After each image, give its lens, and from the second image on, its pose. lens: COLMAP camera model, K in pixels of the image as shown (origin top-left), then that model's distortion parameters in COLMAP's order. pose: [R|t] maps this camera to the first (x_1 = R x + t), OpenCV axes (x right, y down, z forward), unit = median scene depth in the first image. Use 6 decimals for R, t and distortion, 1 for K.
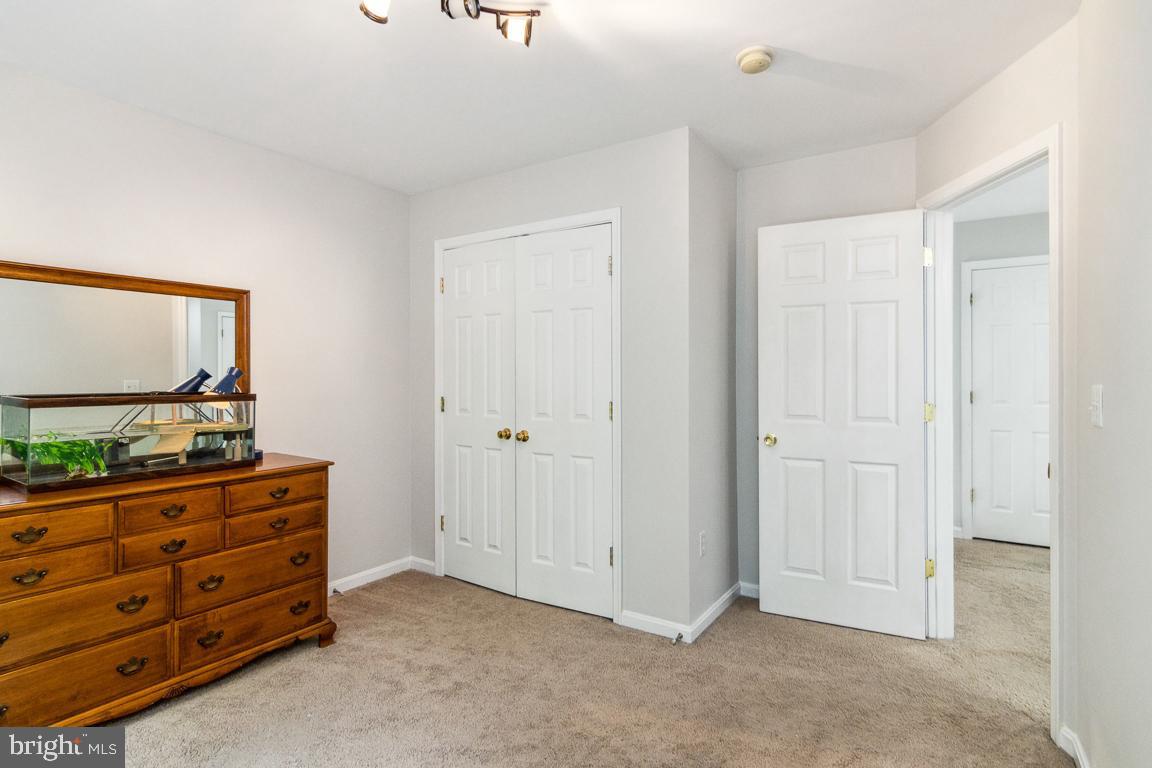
lens RADIAL K [[596.5, 0, 545.6], [0, 596.5, 378.1], [0, 0, 1]] dist [-0.003459, 0.004583]
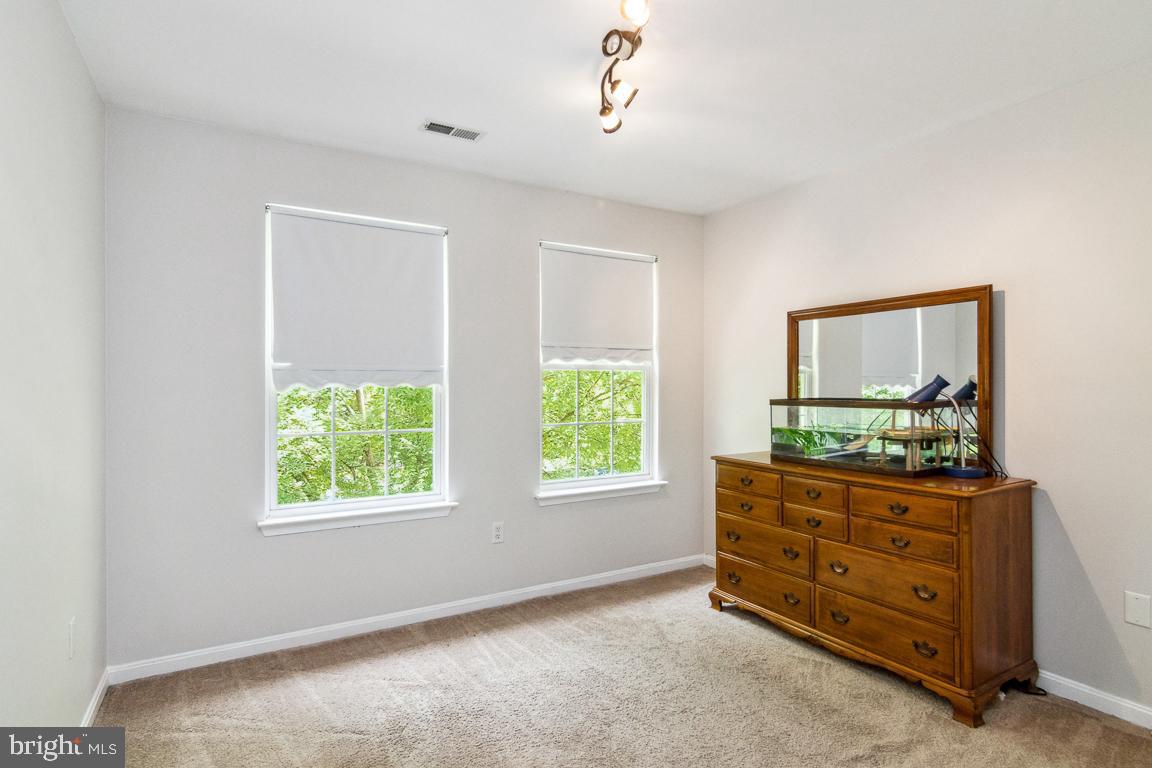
lens RADIAL K [[596.5, 0, 574.1], [0, 596.5, 384.7], [0, 0, 1]] dist [-0.003459, 0.004583]
pose [[-0.425257, 0.001493, -0.905072, 0.642911], [0.007156, 0.999973, -0.001713, -0.004289], [0.905045, -0.007205, -0.425256, 0.982310]]
